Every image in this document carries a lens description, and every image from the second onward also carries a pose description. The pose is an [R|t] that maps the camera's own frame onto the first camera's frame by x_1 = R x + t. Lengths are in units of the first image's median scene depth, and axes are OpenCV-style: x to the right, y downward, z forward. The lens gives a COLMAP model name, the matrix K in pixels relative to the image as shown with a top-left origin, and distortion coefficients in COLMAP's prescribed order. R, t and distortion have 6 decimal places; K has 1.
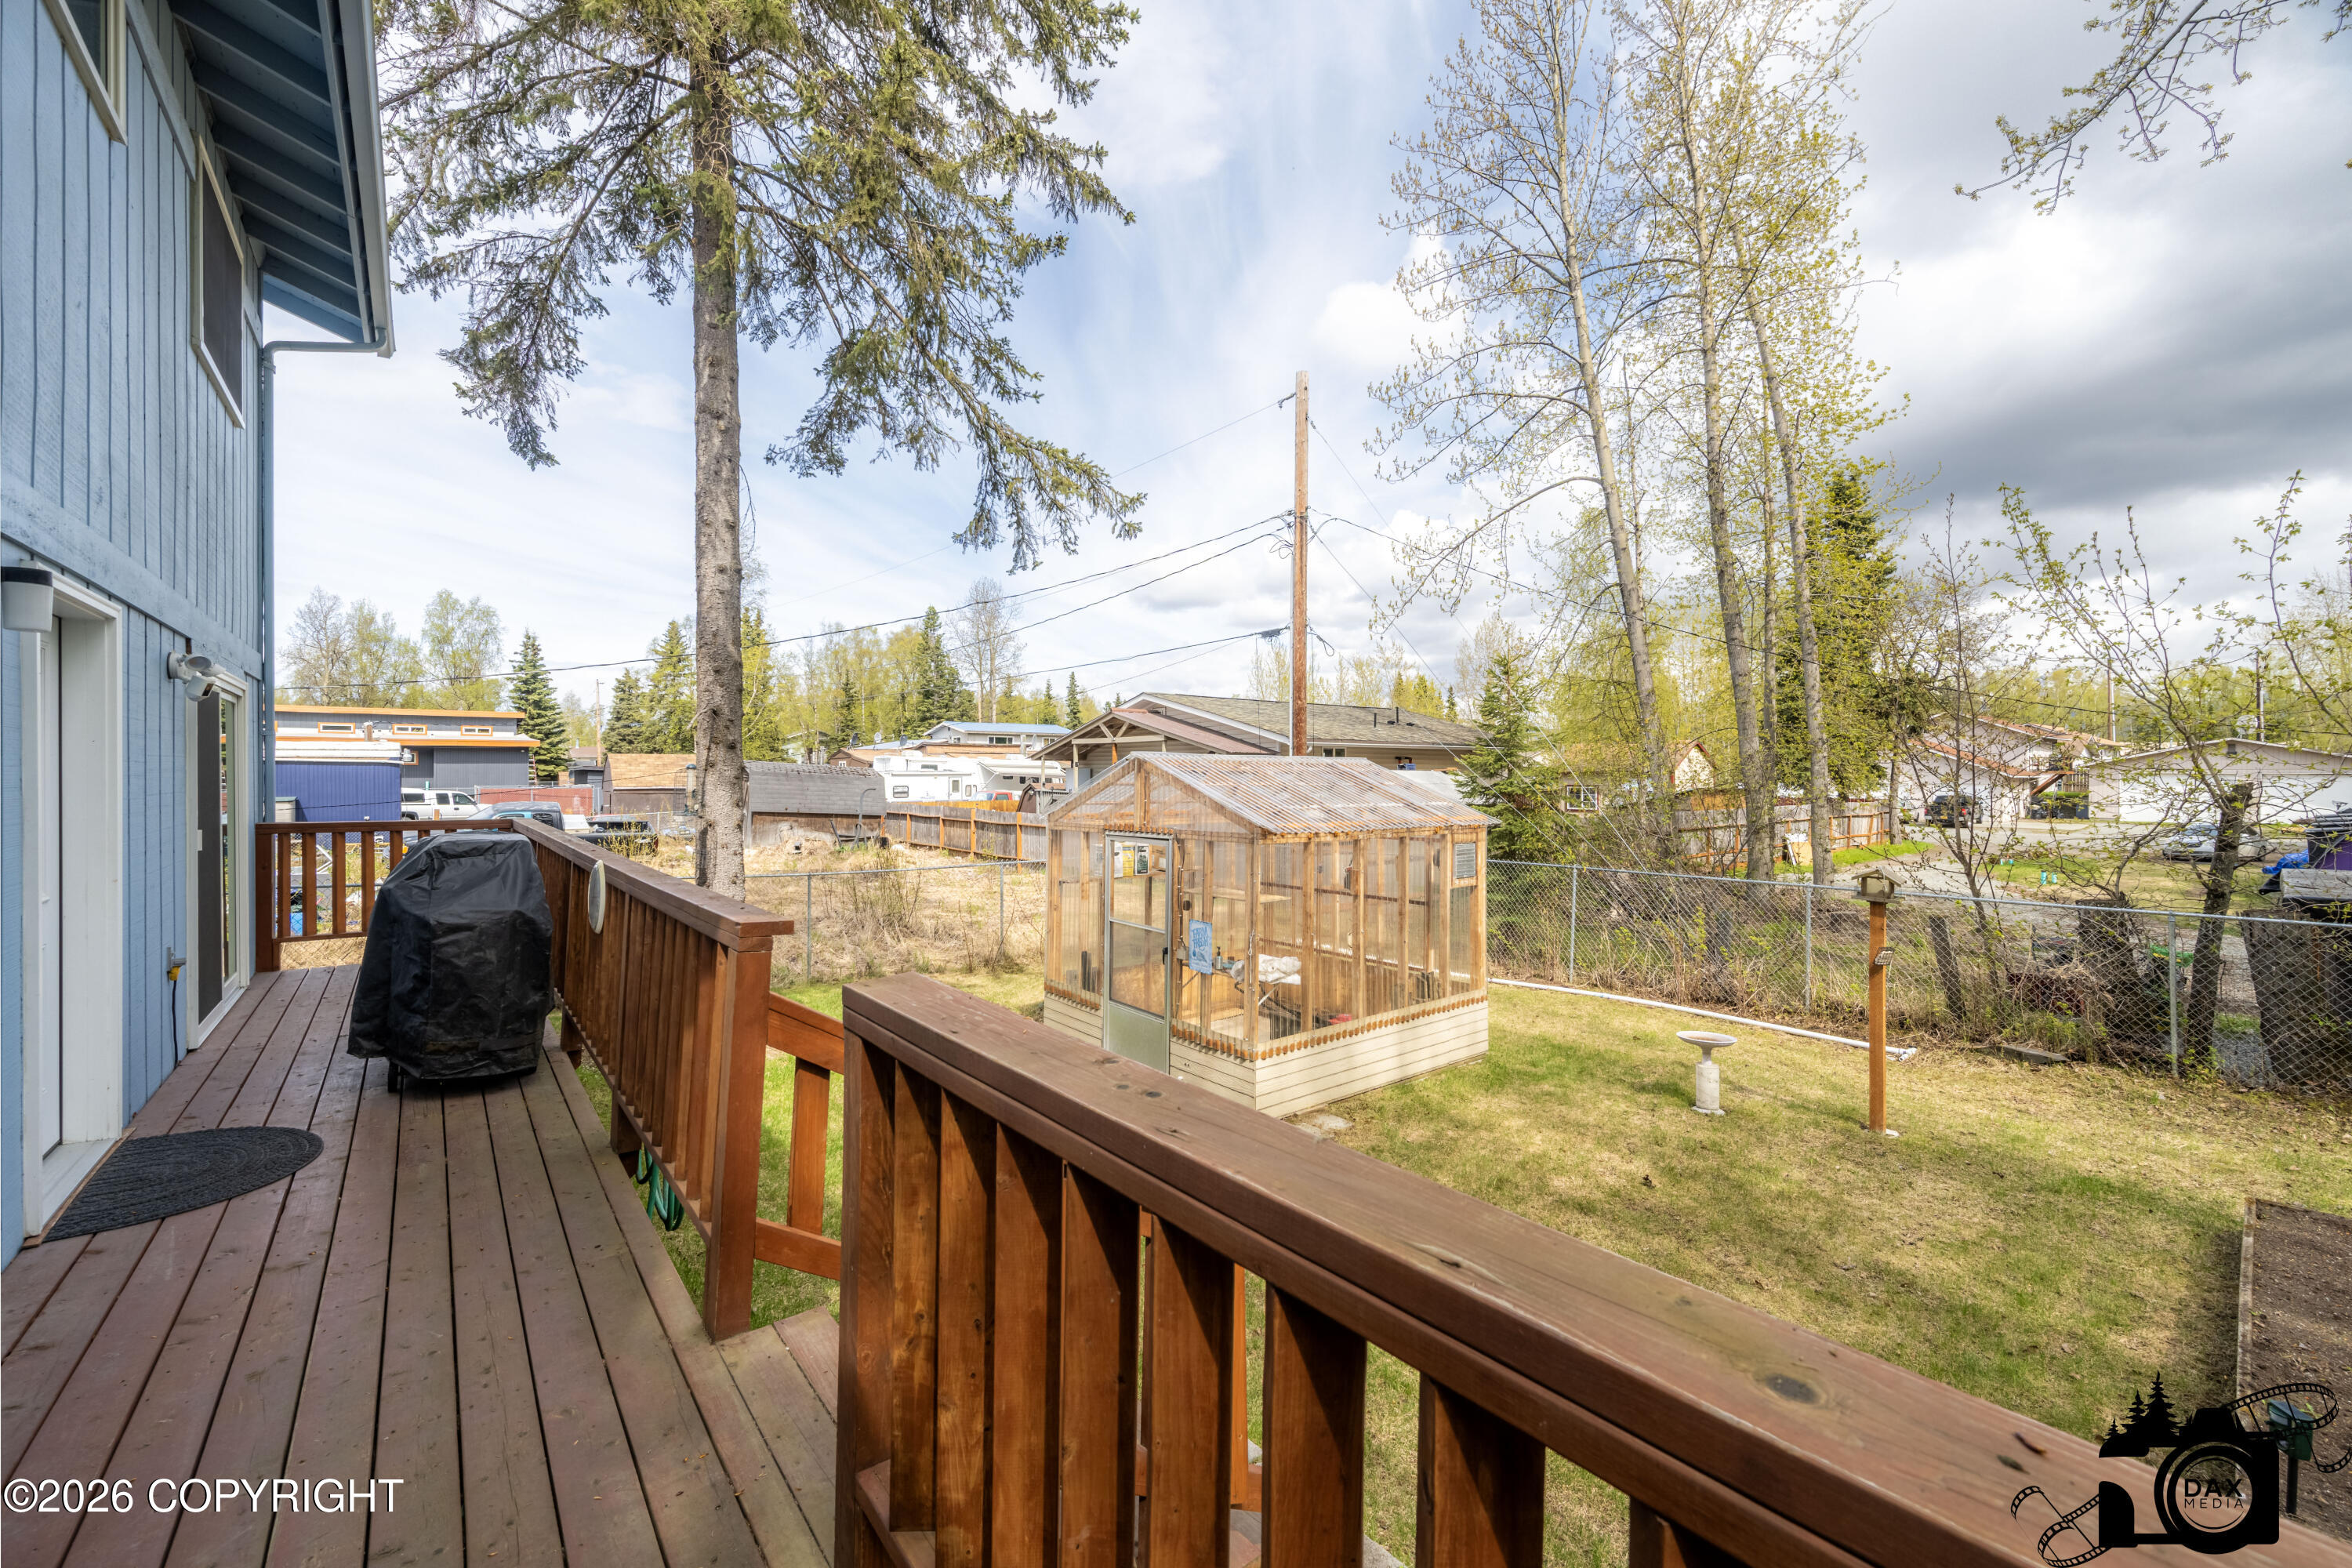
lens RADIAL K [[923.1, 0, 1176.0], [0, 923.1, 784.0], [0, 0, 1]] dist [-0.016546, 0.005579]
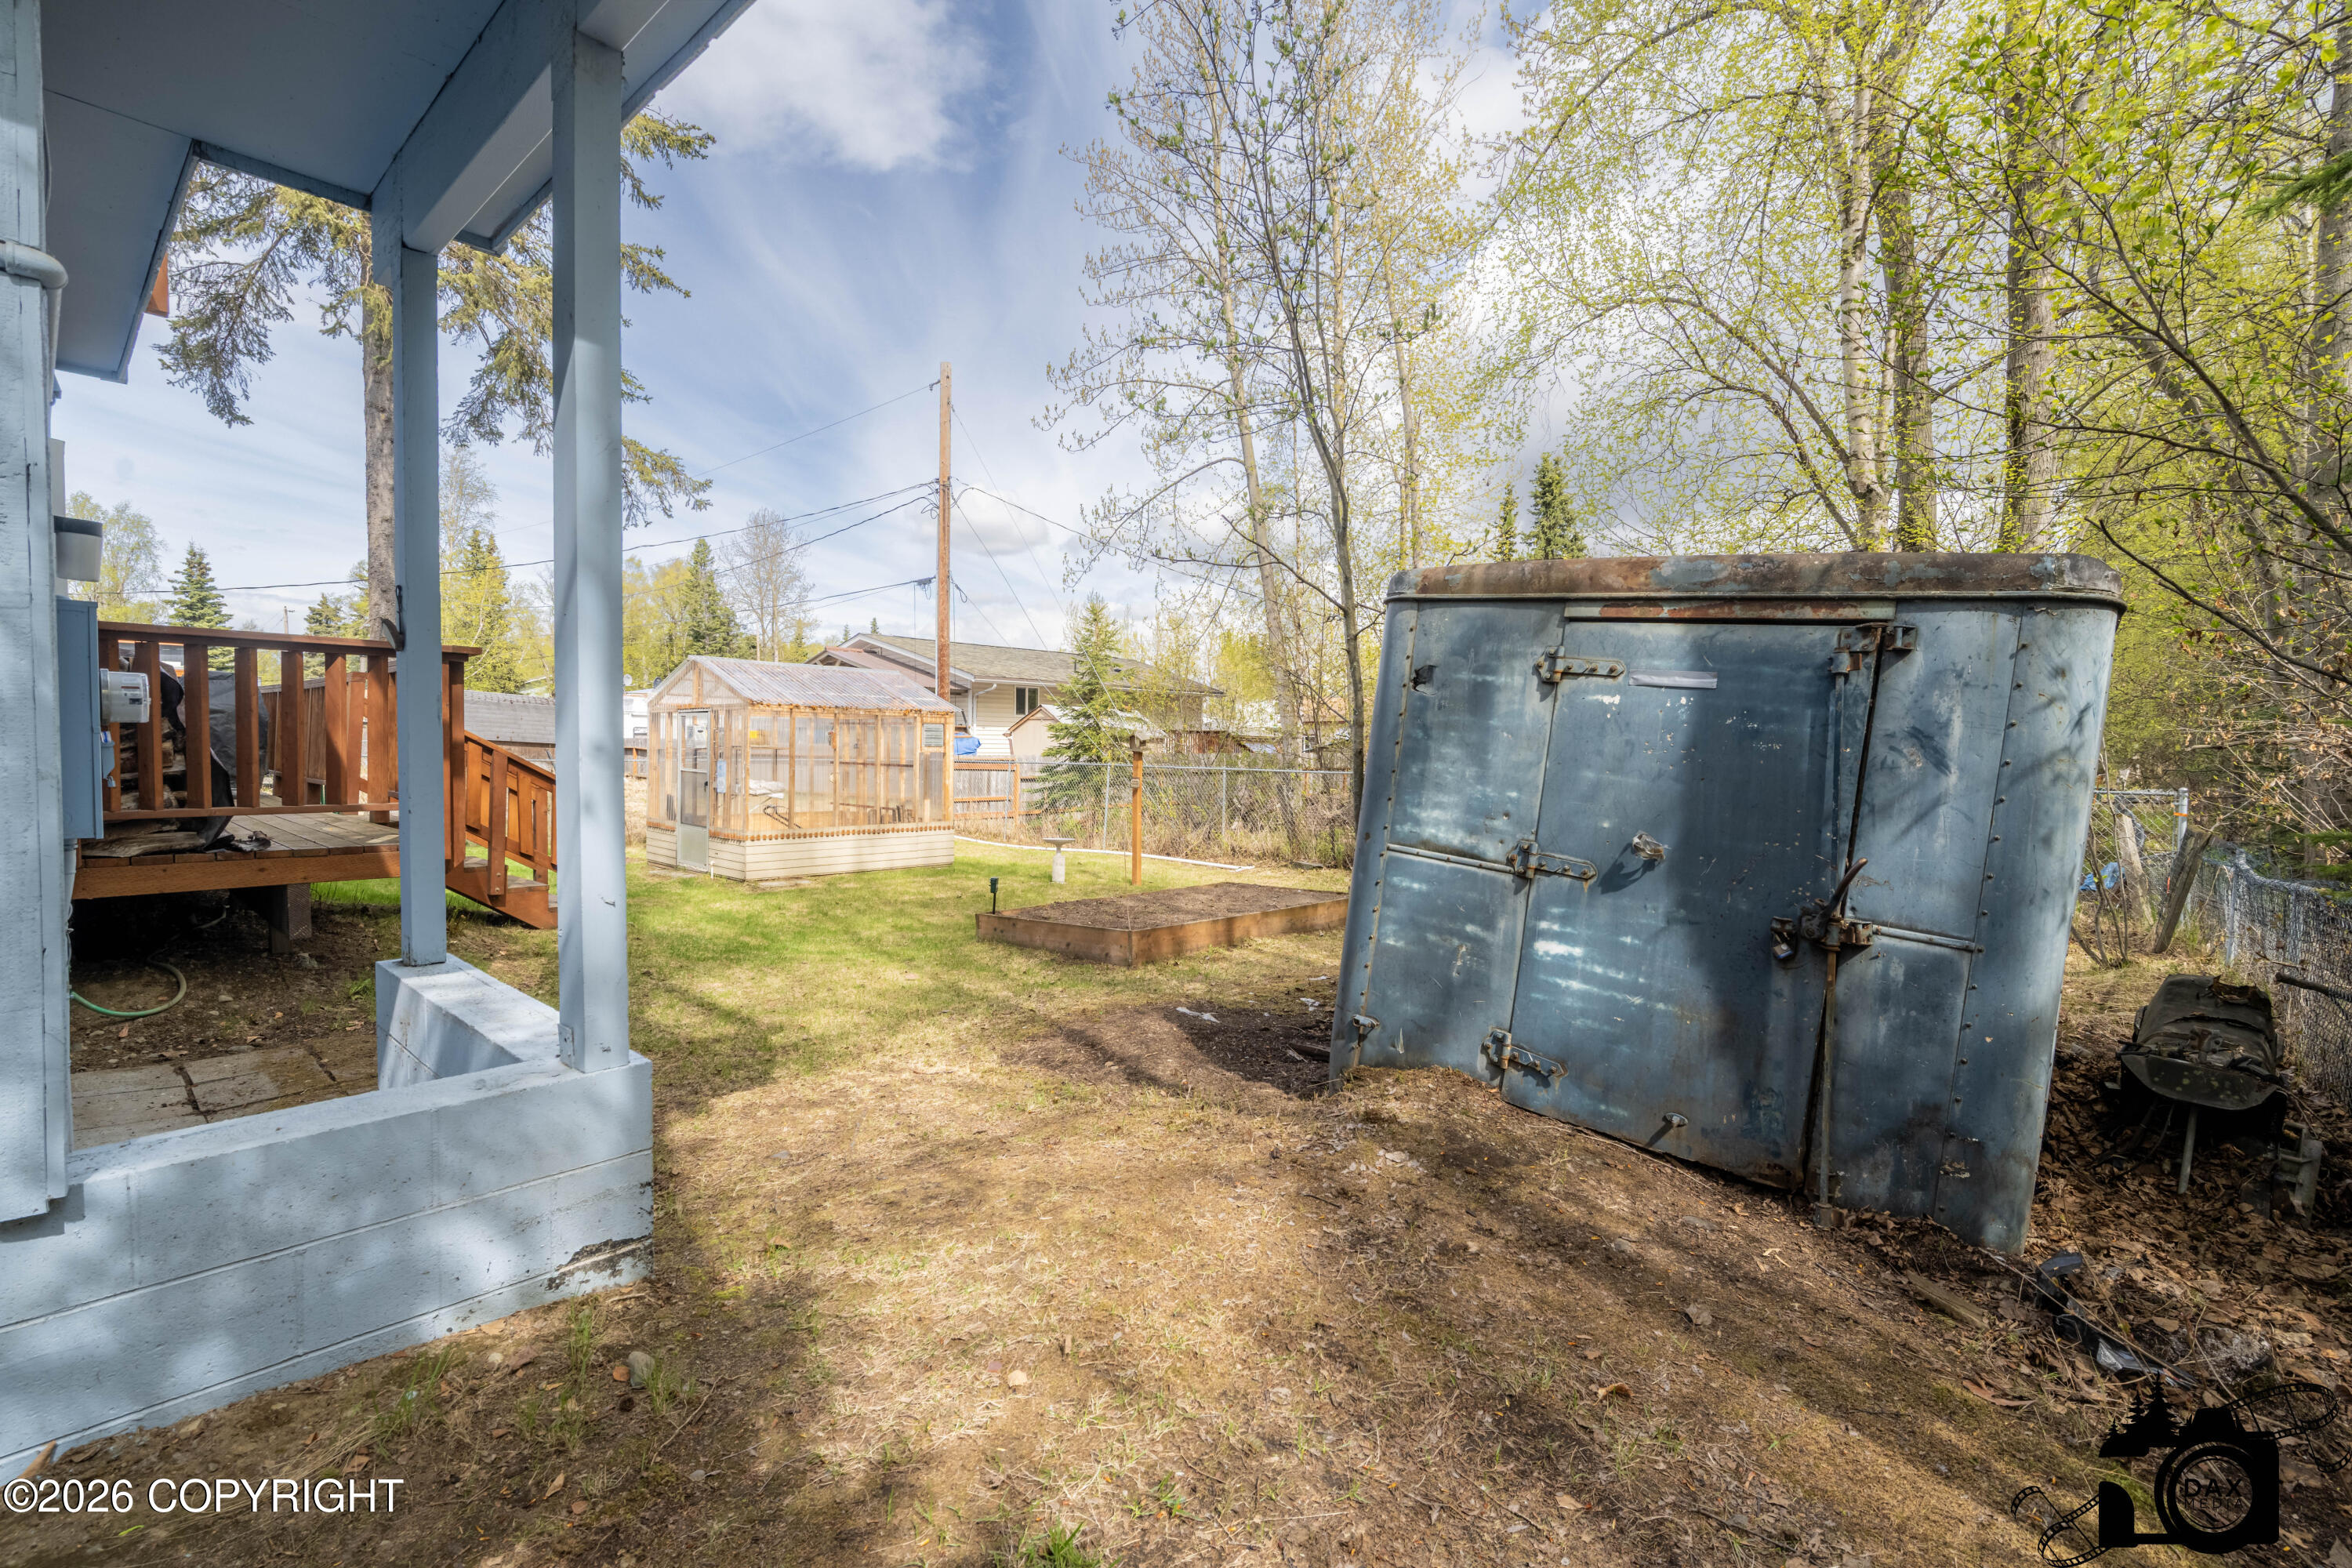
lens RADIAL K [[1017.1, 0, 1176.0], [0, 1017.1, 784.0], [0, 0, 1]] dist [-0.001274, -0.000061]
pose [[0.987795, 0.008618, 0.155521, 0.418471], [-0.013614, 0.999424, 0.031086, 0.098954], [-0.155163, -0.032824, 0.987343, -0.671394]]
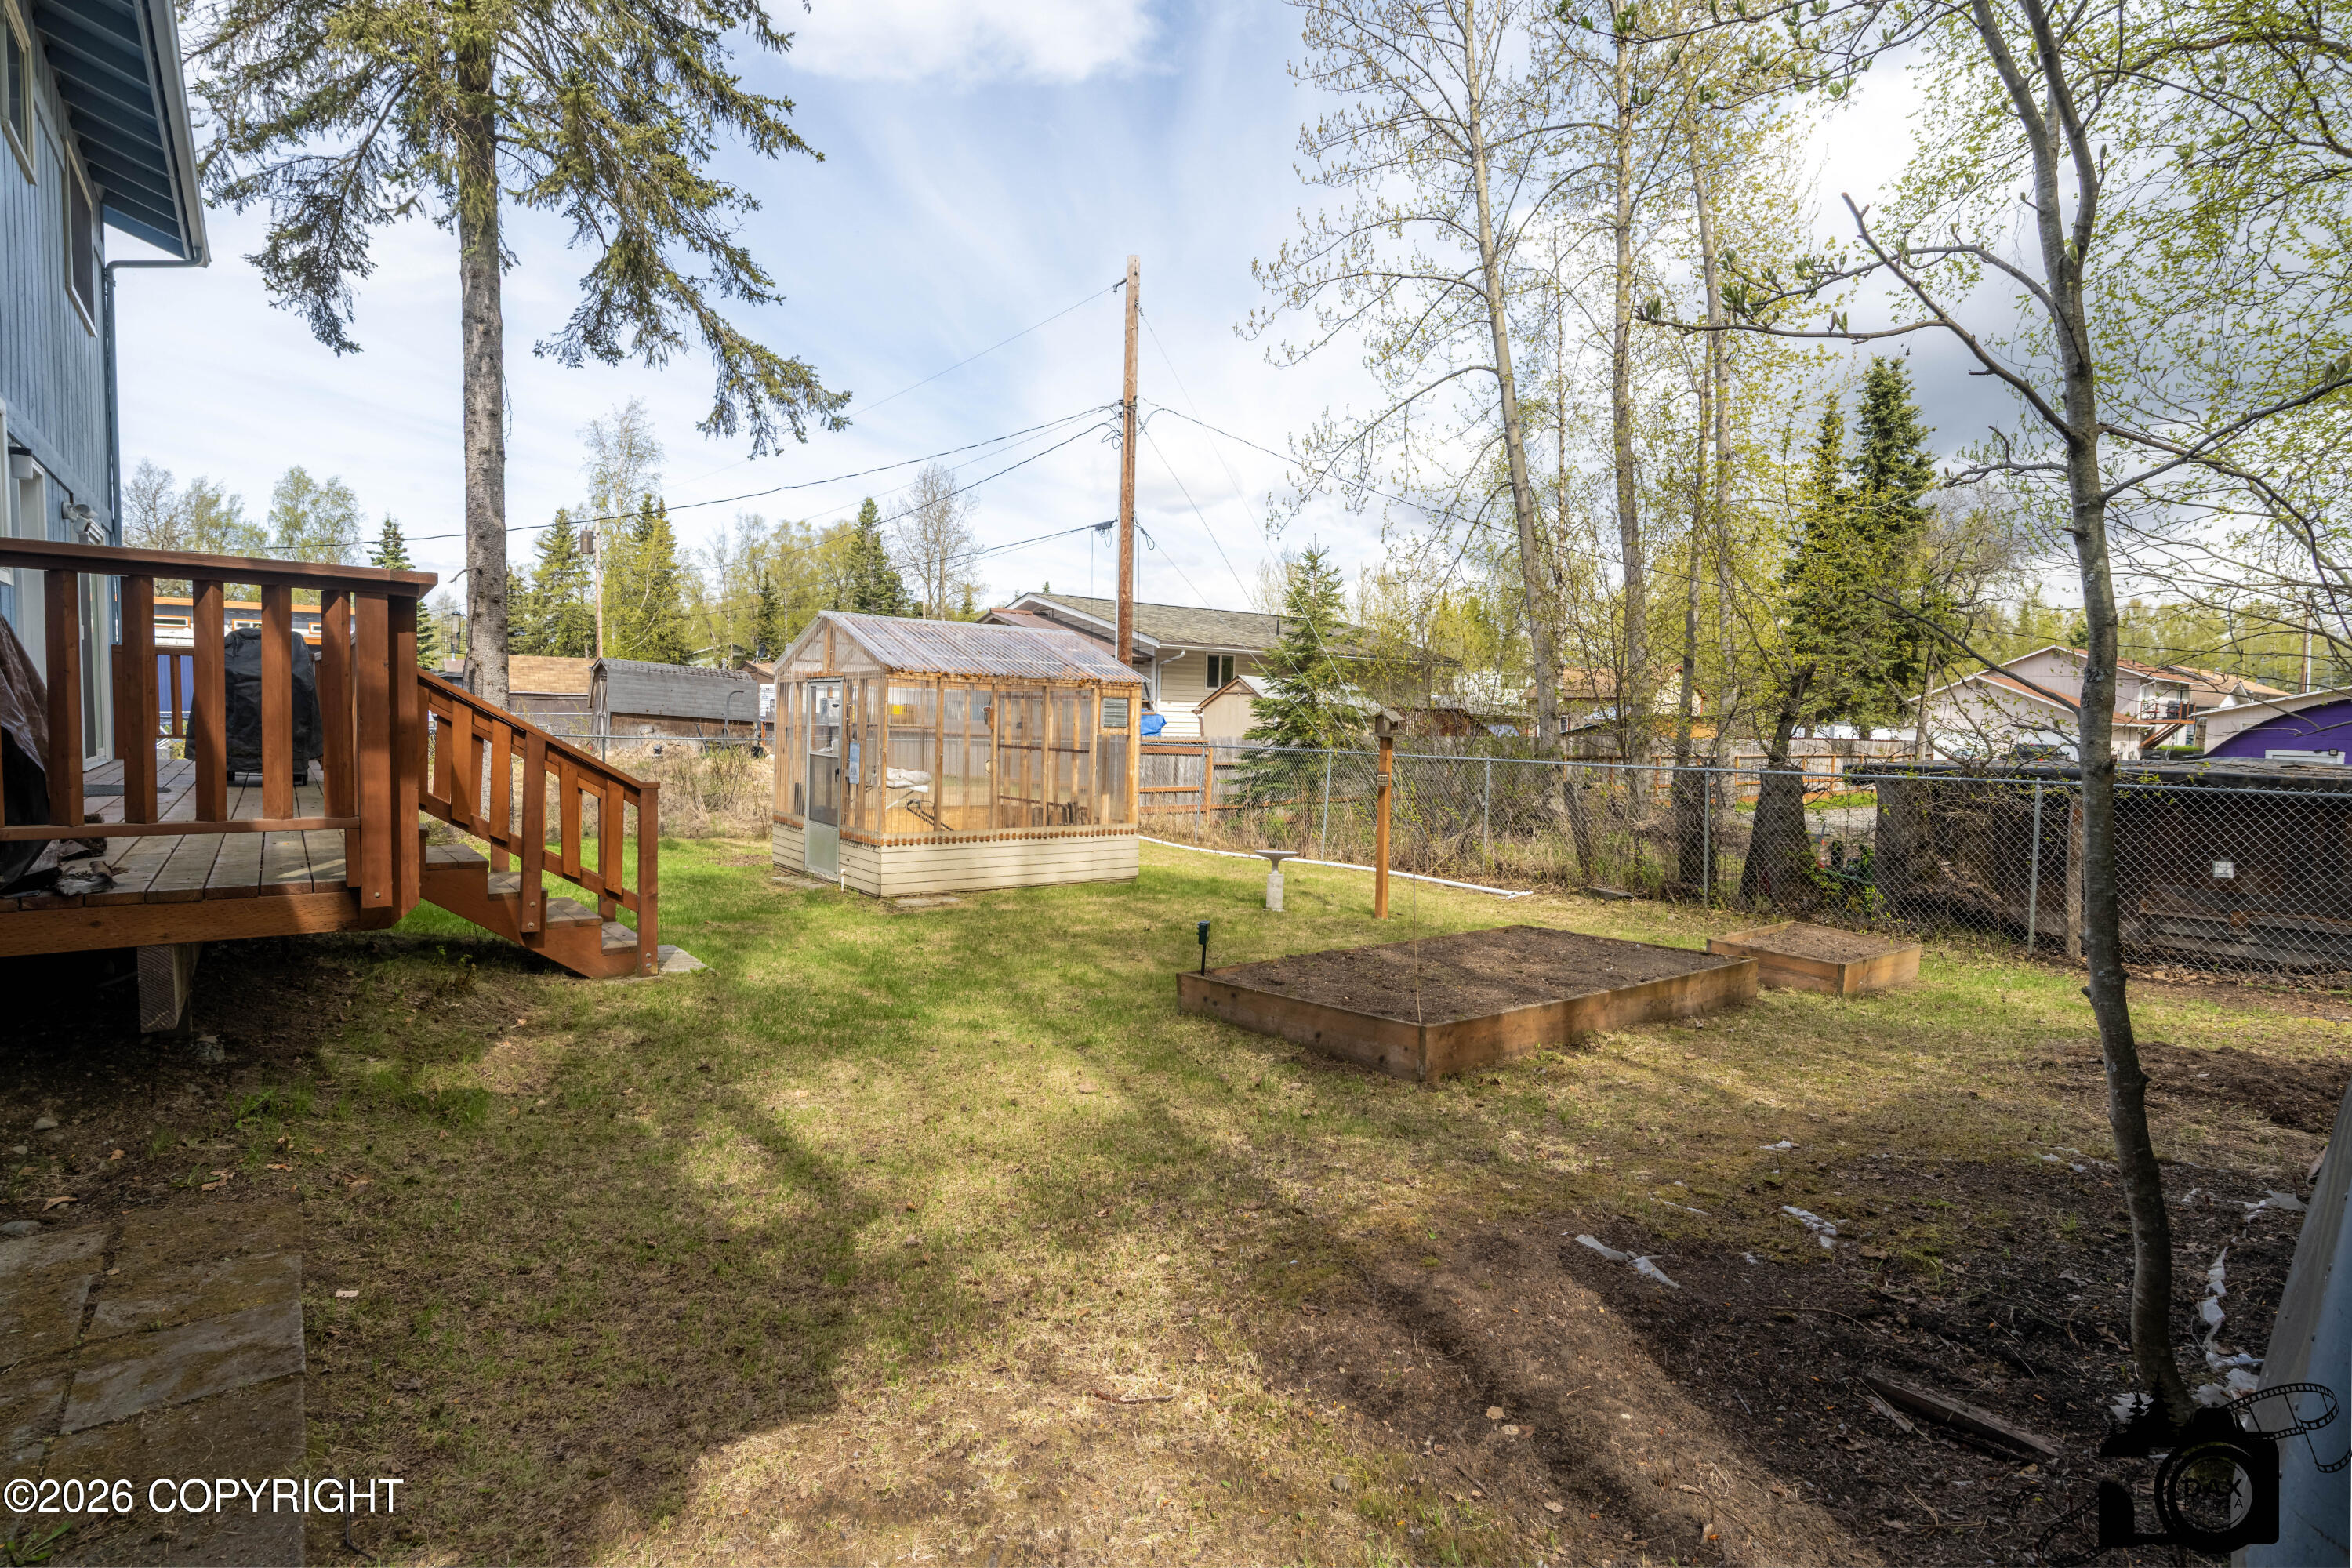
lens RADIAL K [[1138.1, 0, 1176.0], [0, 1138.1, 784.0], [0, 0, 1]] dist [-0.003564, -0.000759]
pose [[0.999568, 0.024238, -0.016607, 0.389633], [-0.023386, 0.998491, 0.049692, 0.093411], [0.017787, -0.049282, 0.998627, -0.426500]]
